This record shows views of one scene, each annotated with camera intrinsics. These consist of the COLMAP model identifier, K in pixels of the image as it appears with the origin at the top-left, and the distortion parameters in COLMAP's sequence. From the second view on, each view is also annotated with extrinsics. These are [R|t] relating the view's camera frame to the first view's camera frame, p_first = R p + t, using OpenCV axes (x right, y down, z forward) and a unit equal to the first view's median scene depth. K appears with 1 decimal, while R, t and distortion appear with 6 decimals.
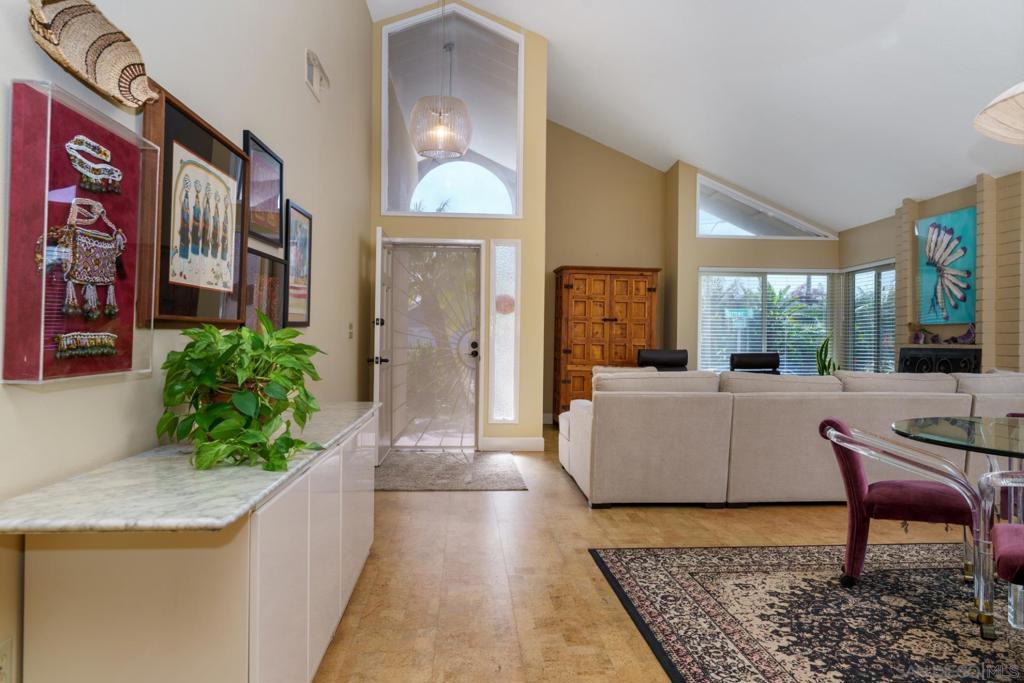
lens RADIAL K [[676.5, 0, 516.0], [0, 676.5, 340.6], [0, 0, 1]] dist [0.003062, -0.000106]
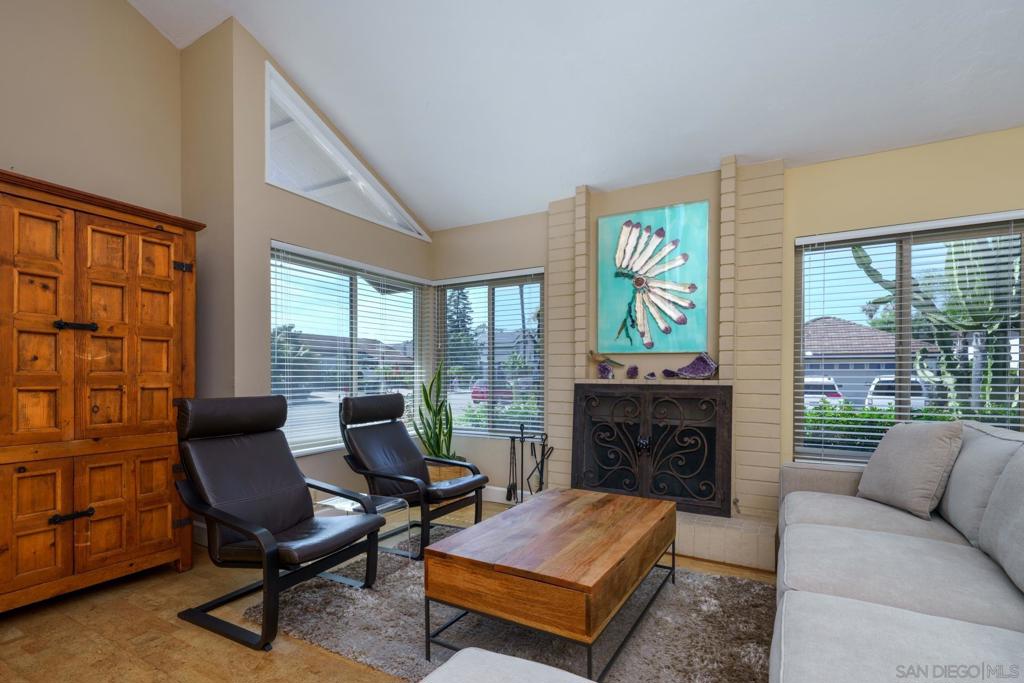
lens RADIAL K [[519.4, 0, 478.6], [0, 519.4, 377.2], [0, 0, 1]] dist [-0.000903, -0.000433]
pose [[0.585846, -0.013386, 0.810312, 0.043199], [0.002620, 0.999890, 0.014623, -0.006643], [-0.810418, -0.006444, 0.585816, 0.881279]]
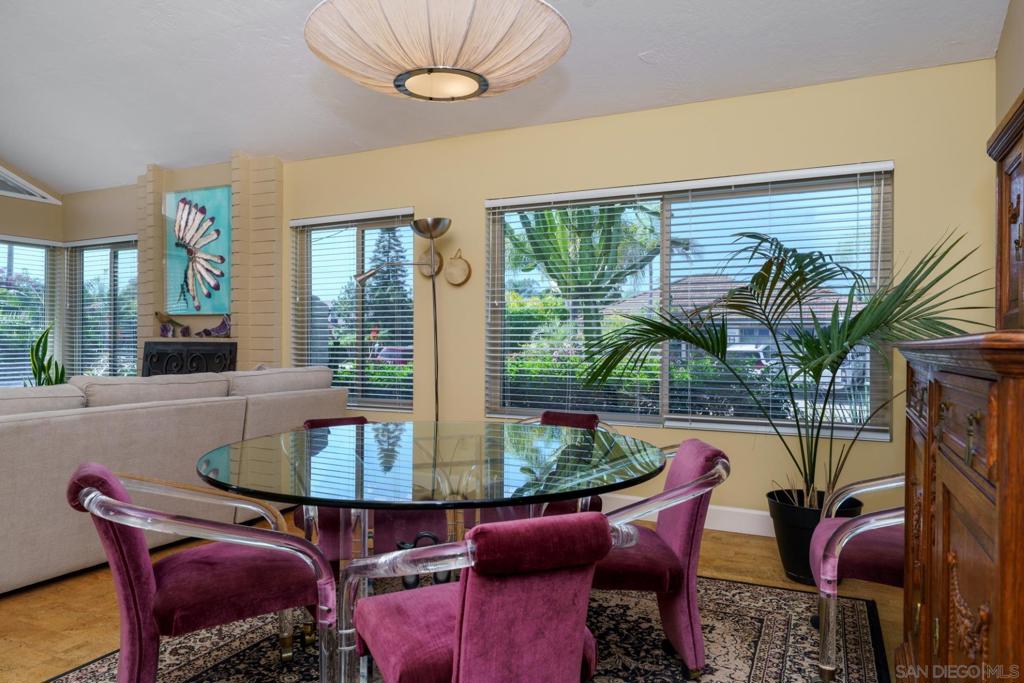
lens RADIAL K [[676.5, 0, 514.0], [0, 676.5, 340.2], [0, 0, 1]] dist [0.003062, -0.000106]
pose [[0.499277, -0.005045, 0.866428, 0.082100], [-0.002595, 0.999970, 0.007318, 0.001470], [-0.866438, -0.005902, 0.499249, 0.218510]]
